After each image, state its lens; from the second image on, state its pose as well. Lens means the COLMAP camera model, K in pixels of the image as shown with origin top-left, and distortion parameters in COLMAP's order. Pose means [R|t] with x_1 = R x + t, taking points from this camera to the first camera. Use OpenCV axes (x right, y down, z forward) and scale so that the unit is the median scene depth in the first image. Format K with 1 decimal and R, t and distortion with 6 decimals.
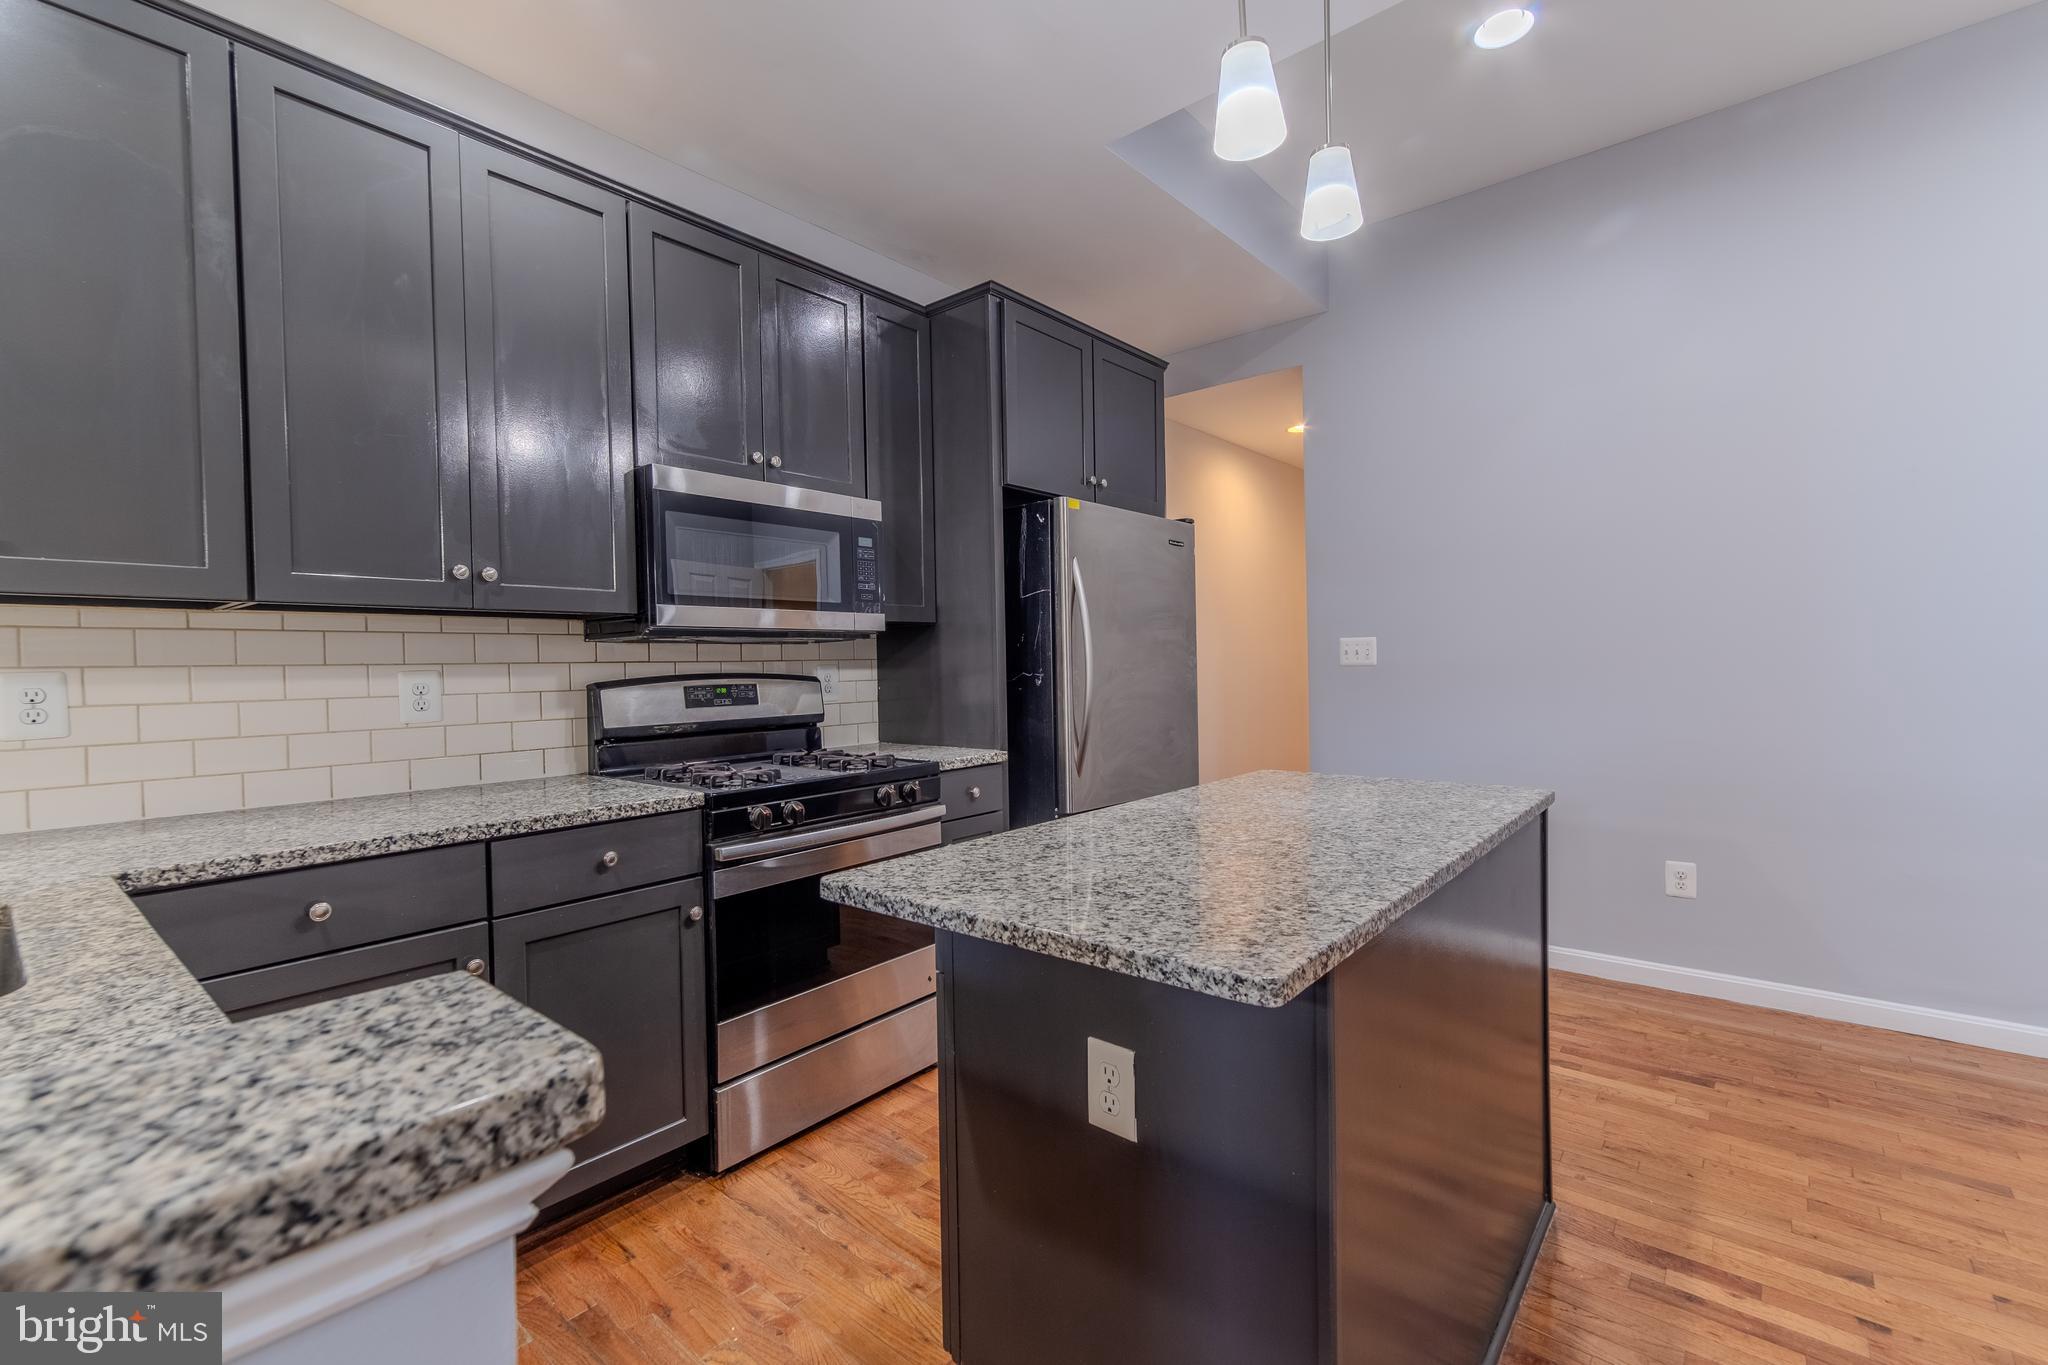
lens RADIAL K [[882.6, 0, 1015.4], [0, 882.6, 679.7], [0, 0, 1]] dist [0.008648, 0.000491]
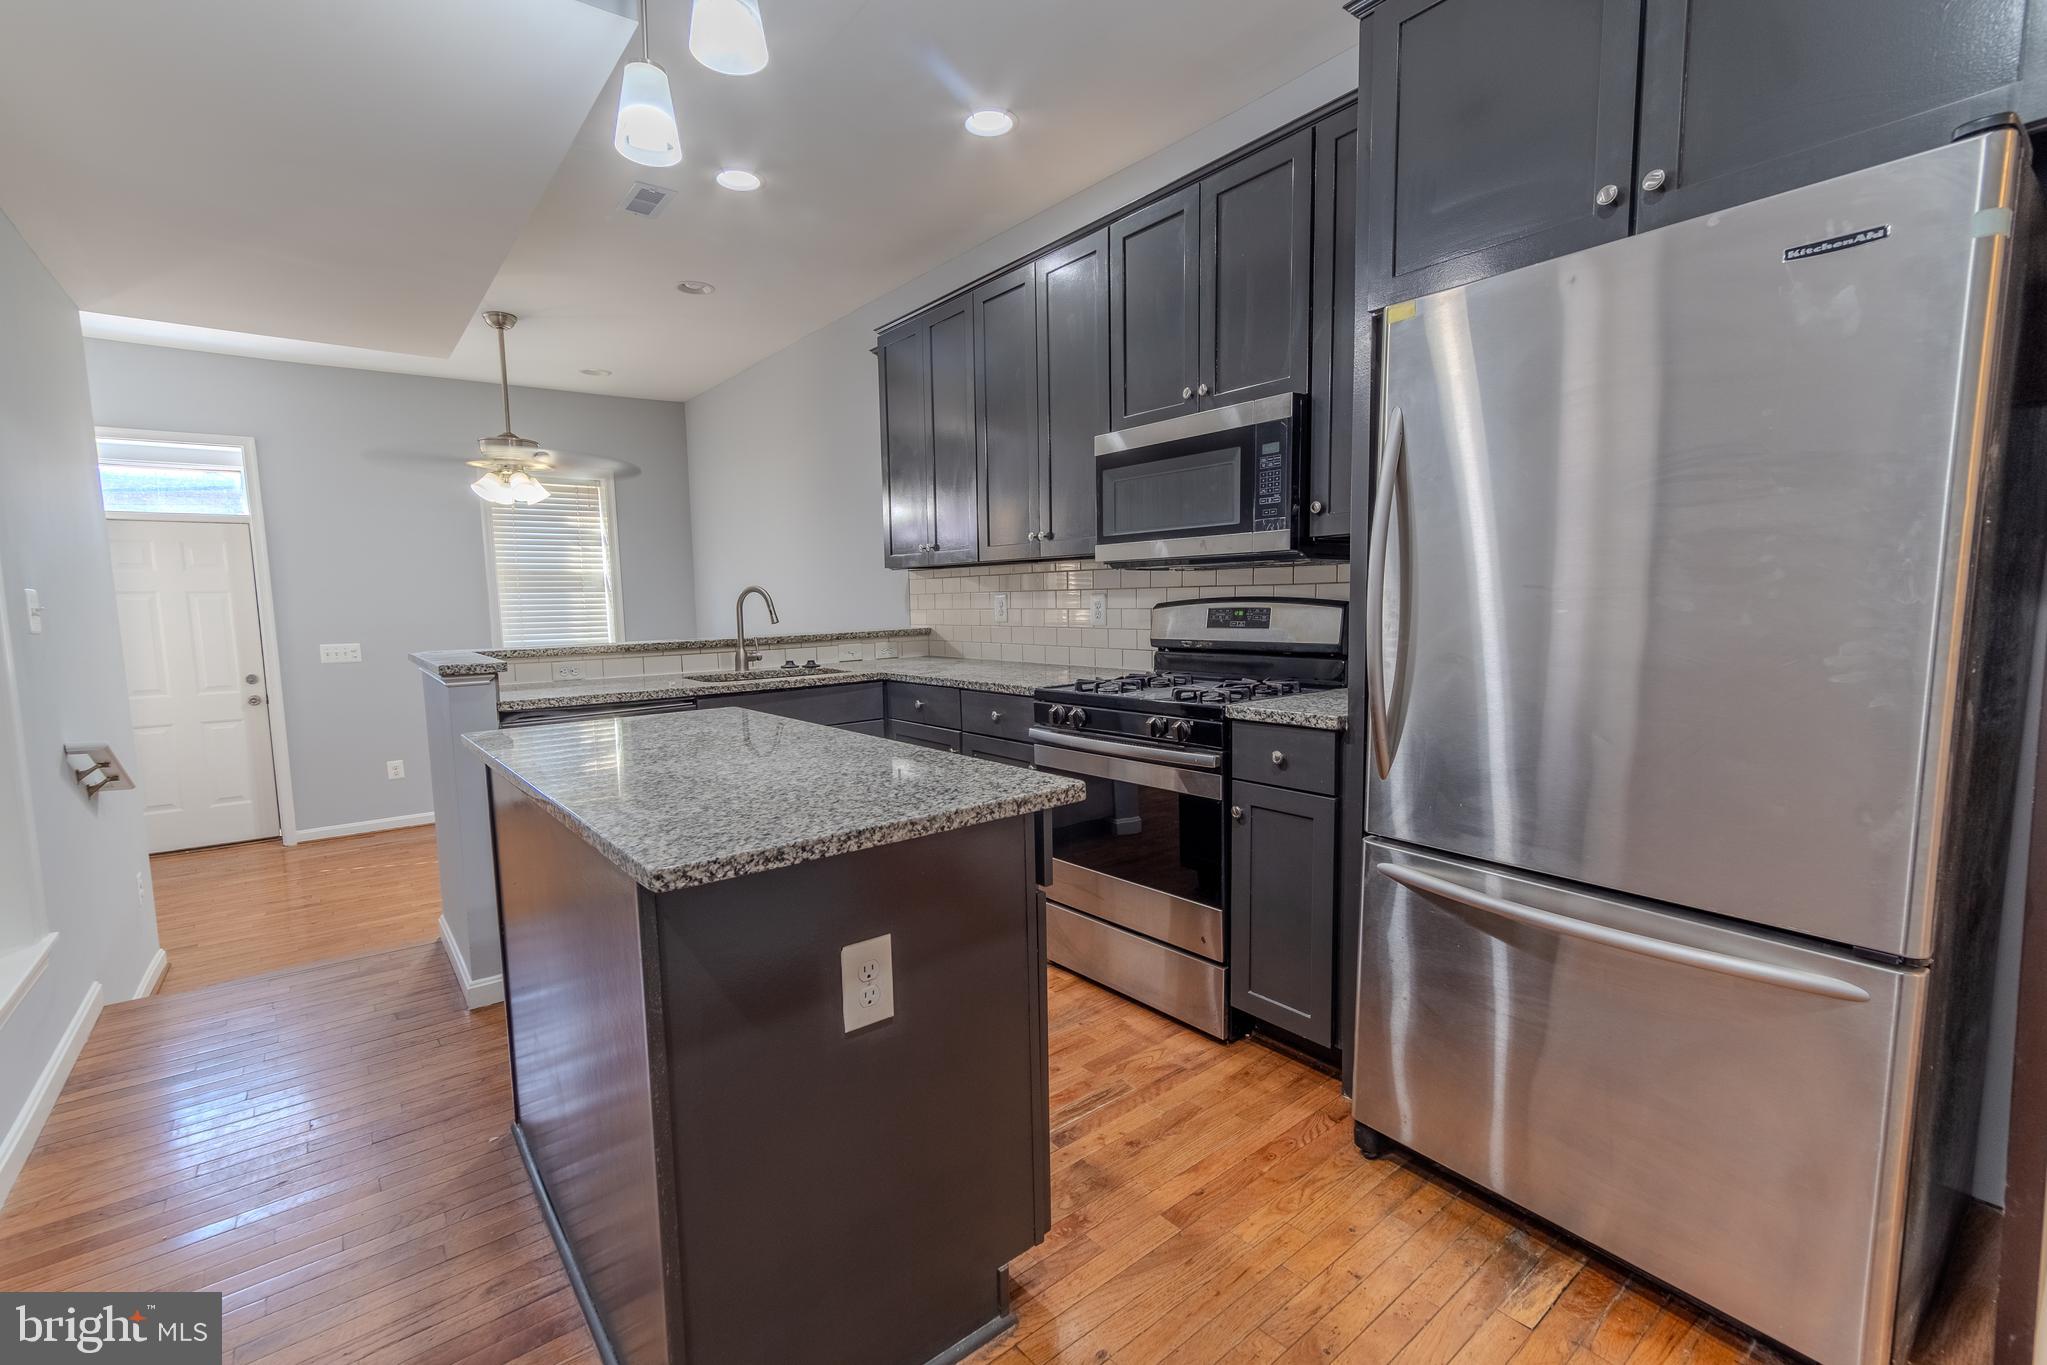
lens RADIAL K [[886.6, 0, 1018.3], [0, 886.6, 684.8], [0, 0, 1]] dist [0.008775, 0.000216]
pose [[-0.194001, 0.120487, -0.973574, 0.770014], [0.008190, 0.992593, 0.121209, -0.033980], [0.980967, 0.015541, -0.193551, 0.951119]]
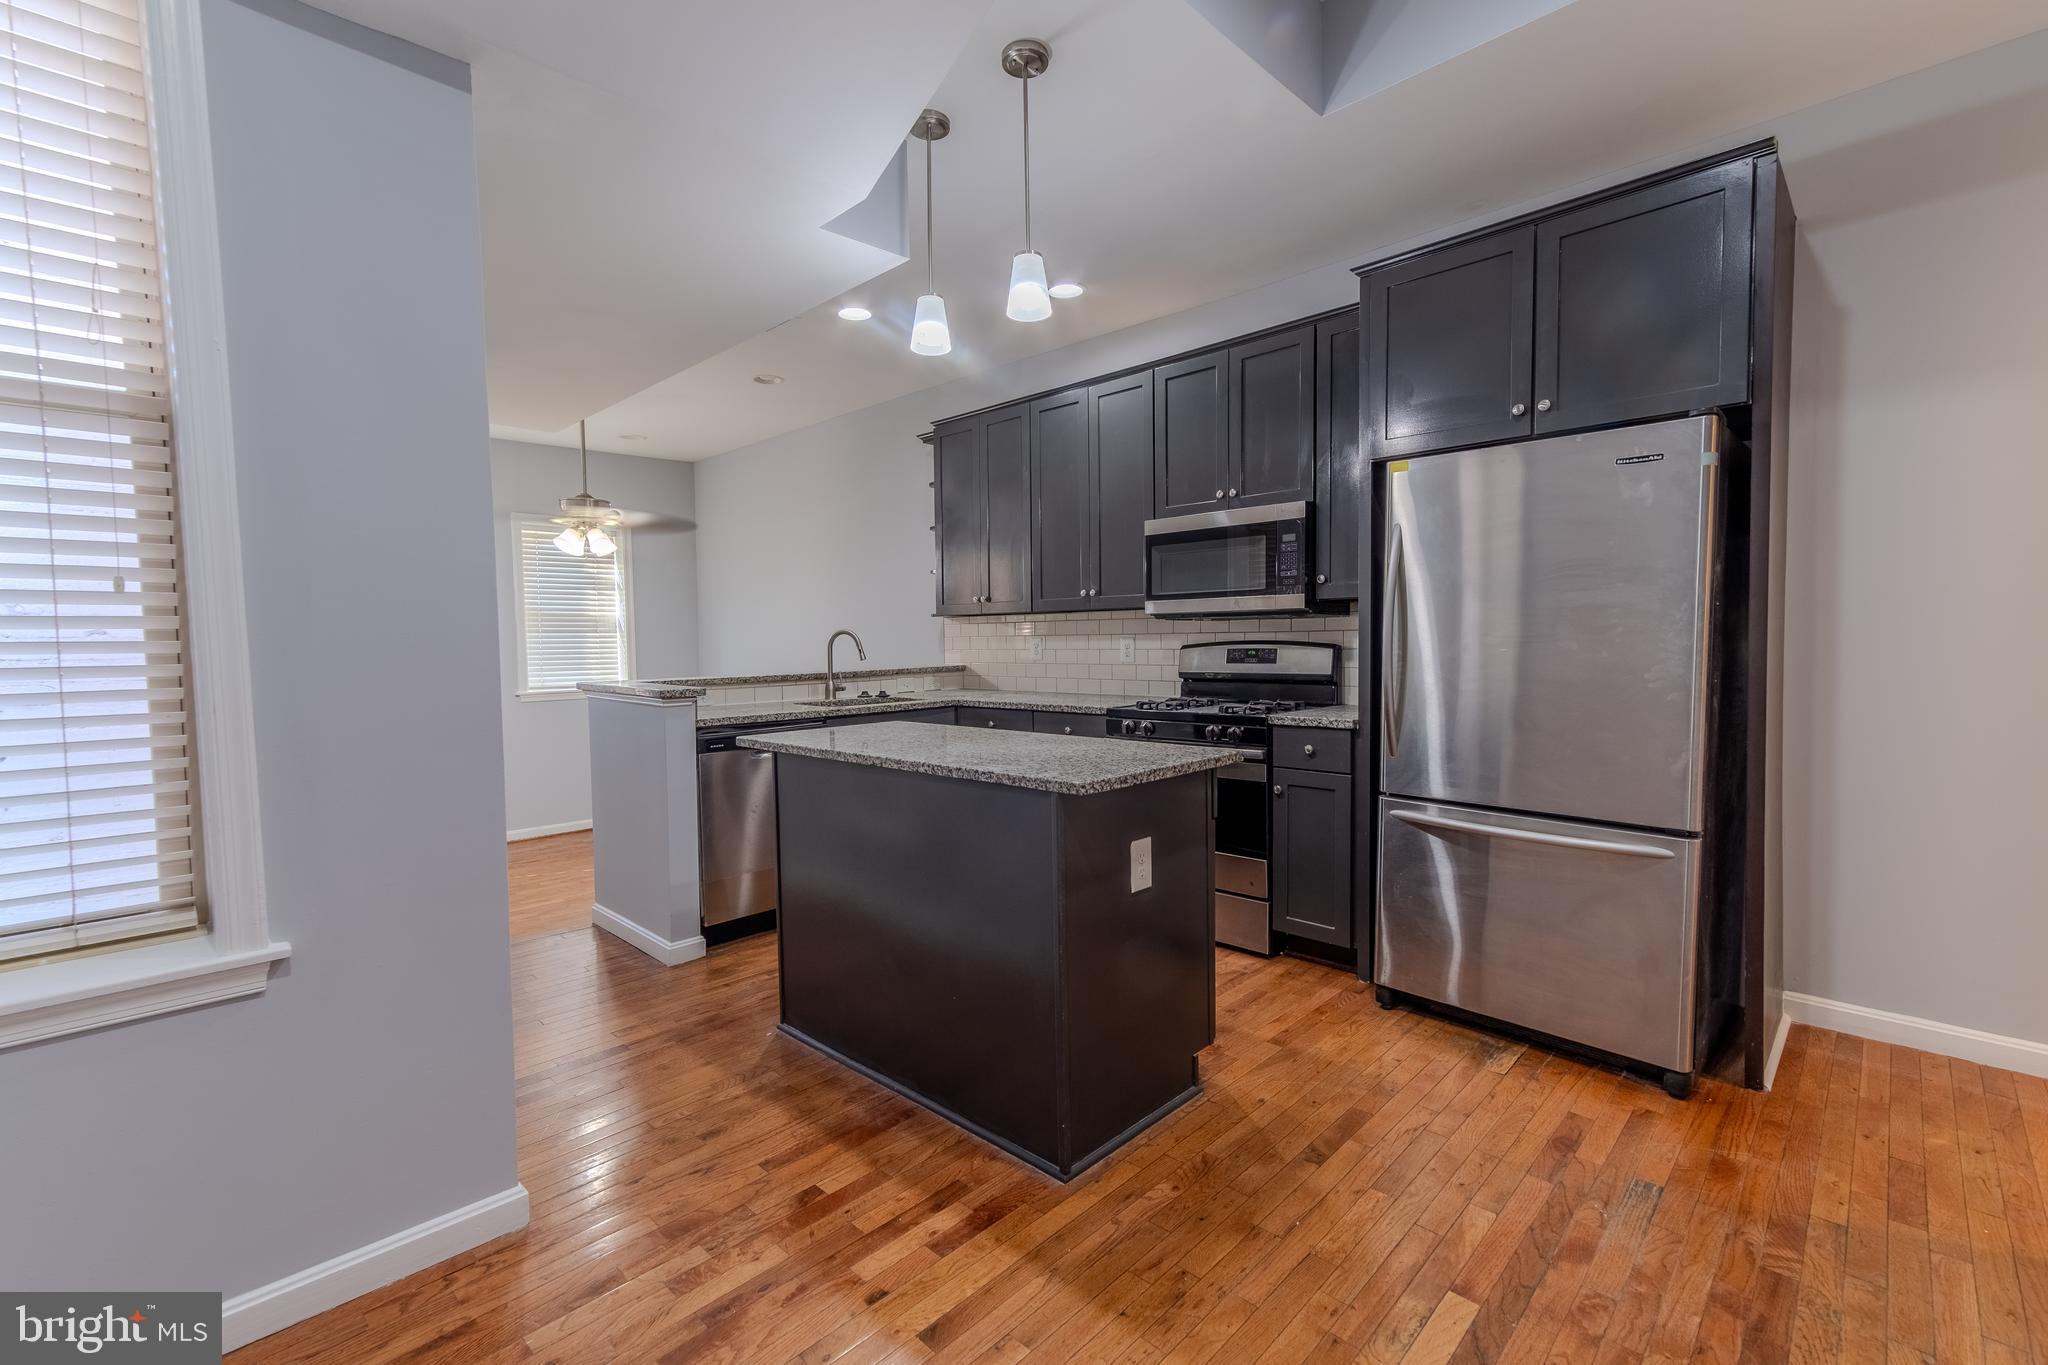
lens RADIAL K [[882.6, 0, 1015.4], [0, 882.6, 679.7], [0, 0, 1]] dist [0.008648, 0.000491]
pose [[-0.078343, 0.067246, -0.994656, 1.138545], [-0.000449, 0.997720, 0.067489, -0.040747], [0.996926, 0.005733, -0.078134, 0.730861]]
